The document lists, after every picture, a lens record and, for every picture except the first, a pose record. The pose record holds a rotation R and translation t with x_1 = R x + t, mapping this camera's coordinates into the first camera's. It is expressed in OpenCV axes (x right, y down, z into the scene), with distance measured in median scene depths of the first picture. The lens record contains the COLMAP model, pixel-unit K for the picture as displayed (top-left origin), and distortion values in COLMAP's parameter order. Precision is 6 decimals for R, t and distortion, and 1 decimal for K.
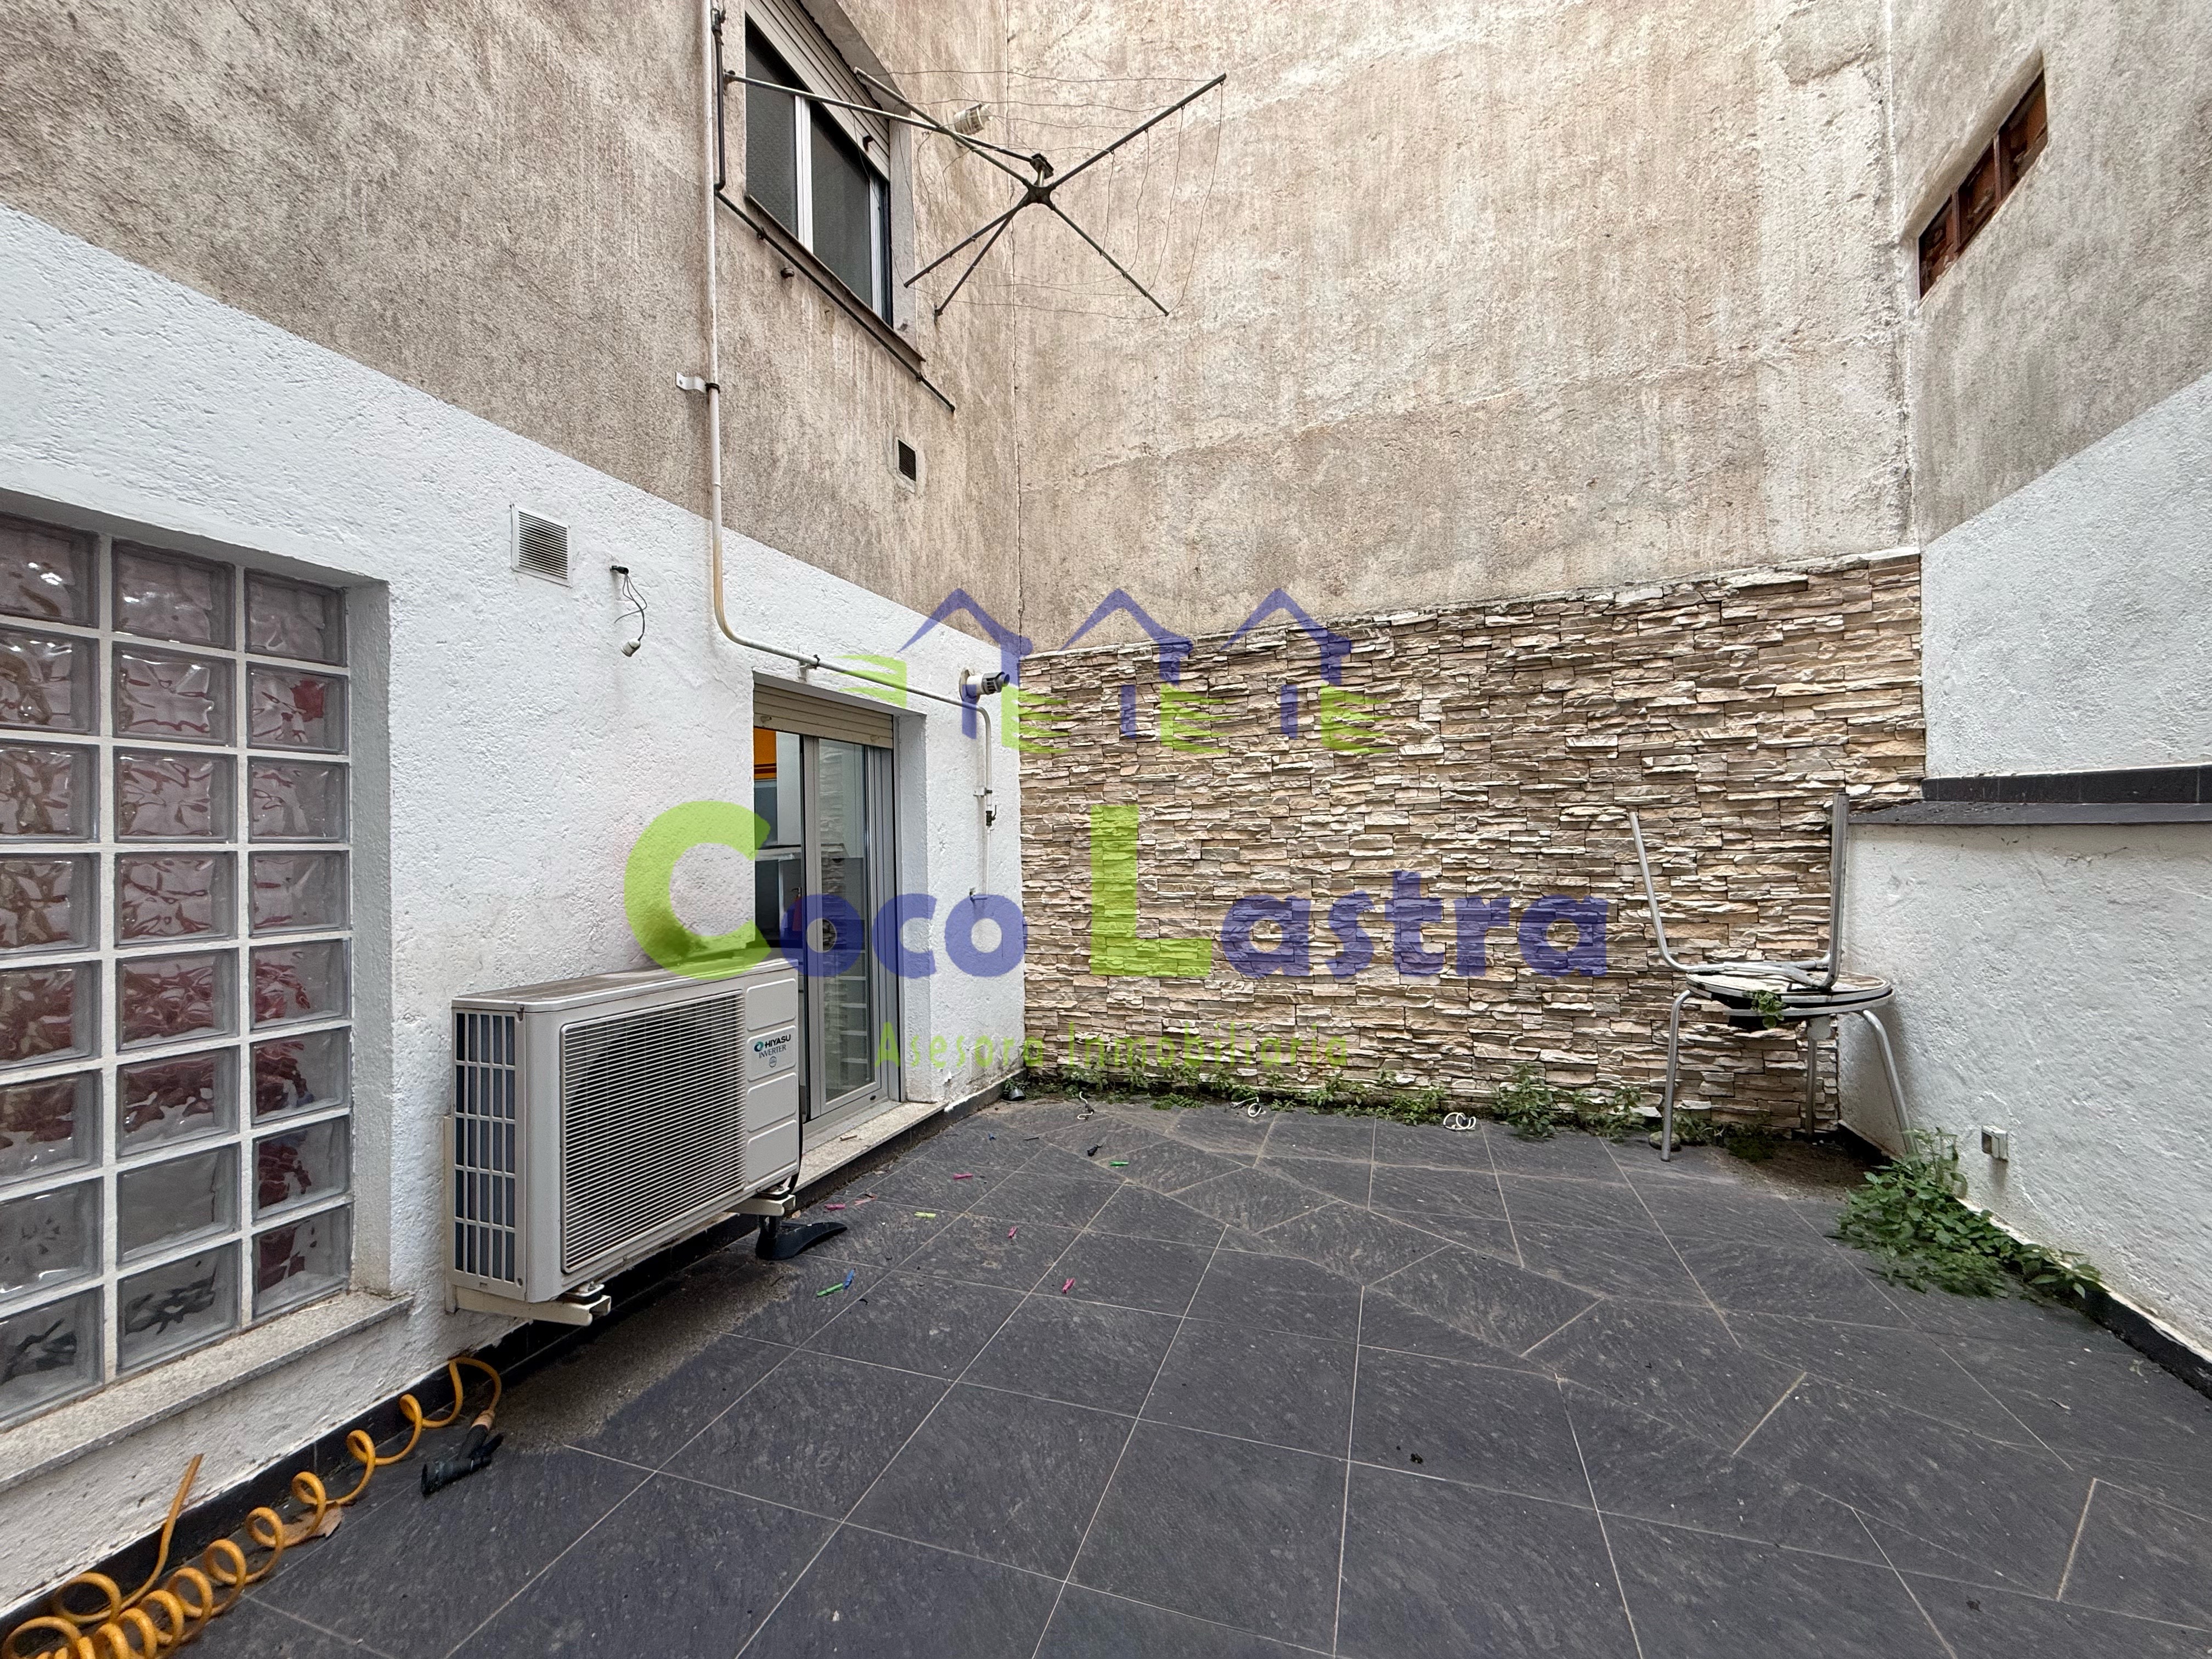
lens RADIAL K [[877.4, 0, 1101.1], [0, 877.4, 829.7], [0, 0, 1]] dist [0.000554, -0.000511]
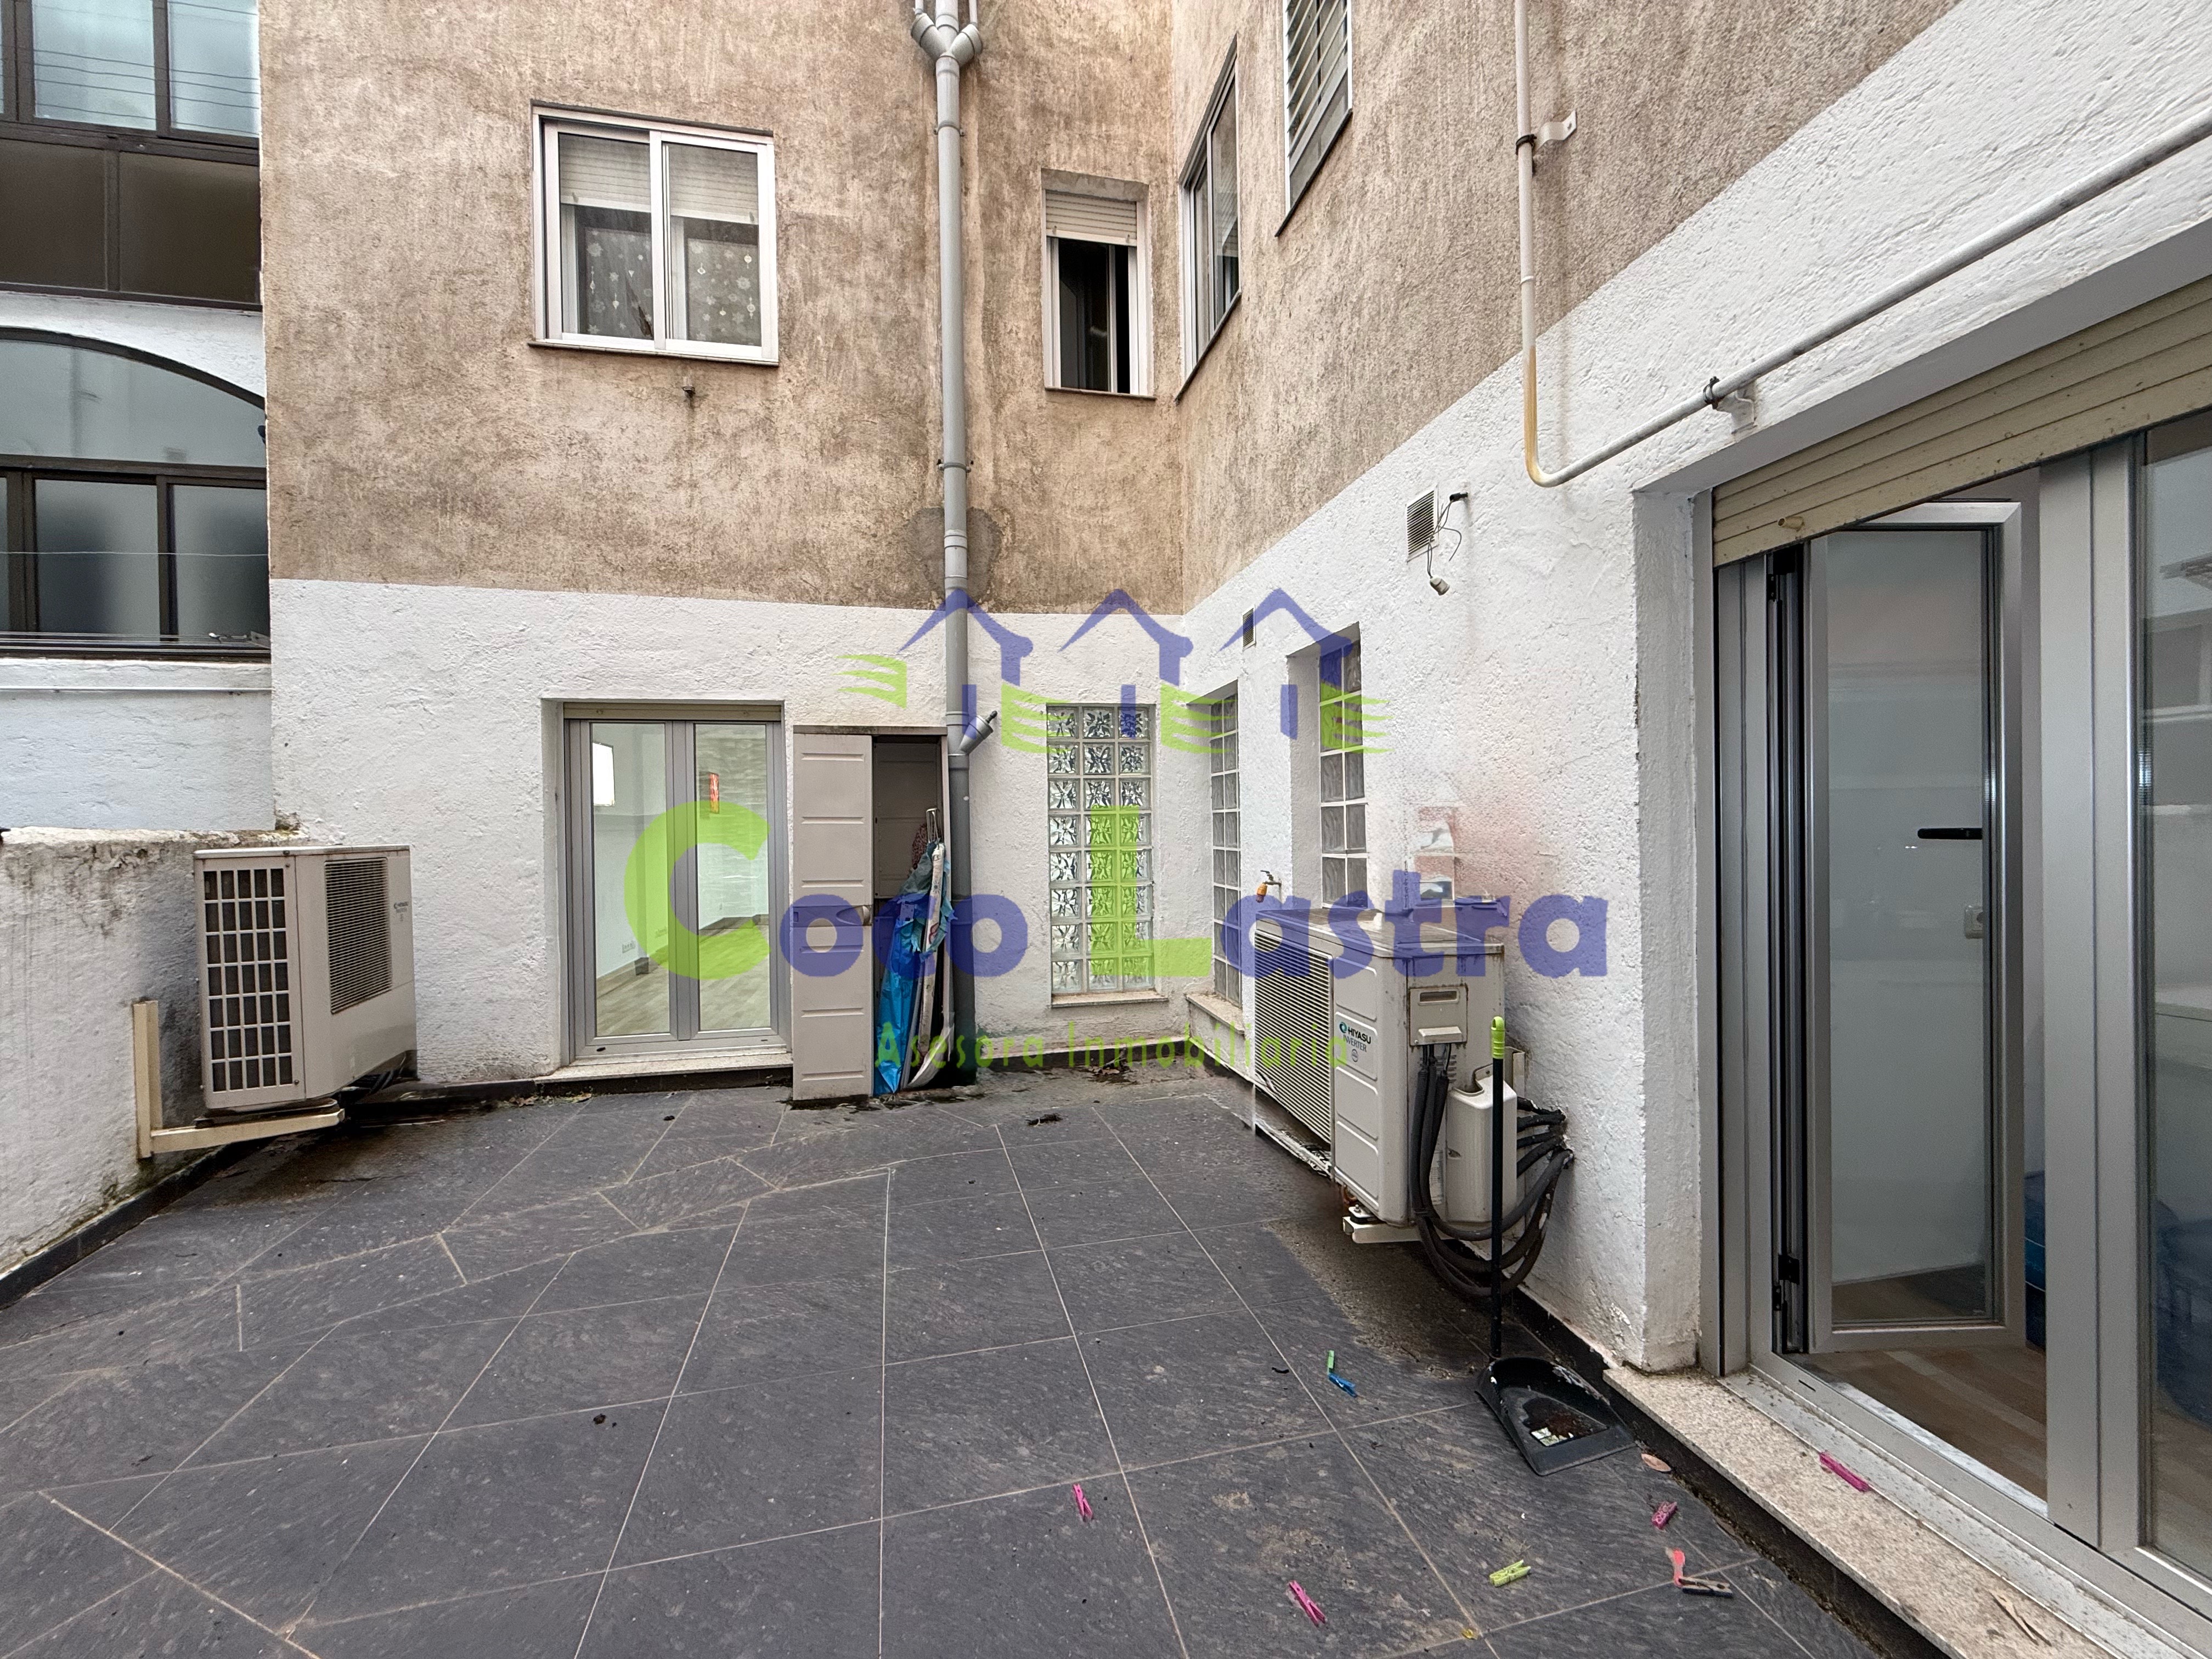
lens RADIAL K [[877.4, 0, 1093.9], [0, 877.4, 833.8], [0, 0, 1]] dist [0.000554, -0.000511]
pose [[-0.850450, 0.039431, -0.524576, 0.284517], [0.043455, 0.999045, 0.004645, 0.037301], [0.524258, -0.018846, -0.851351, 1.644363]]
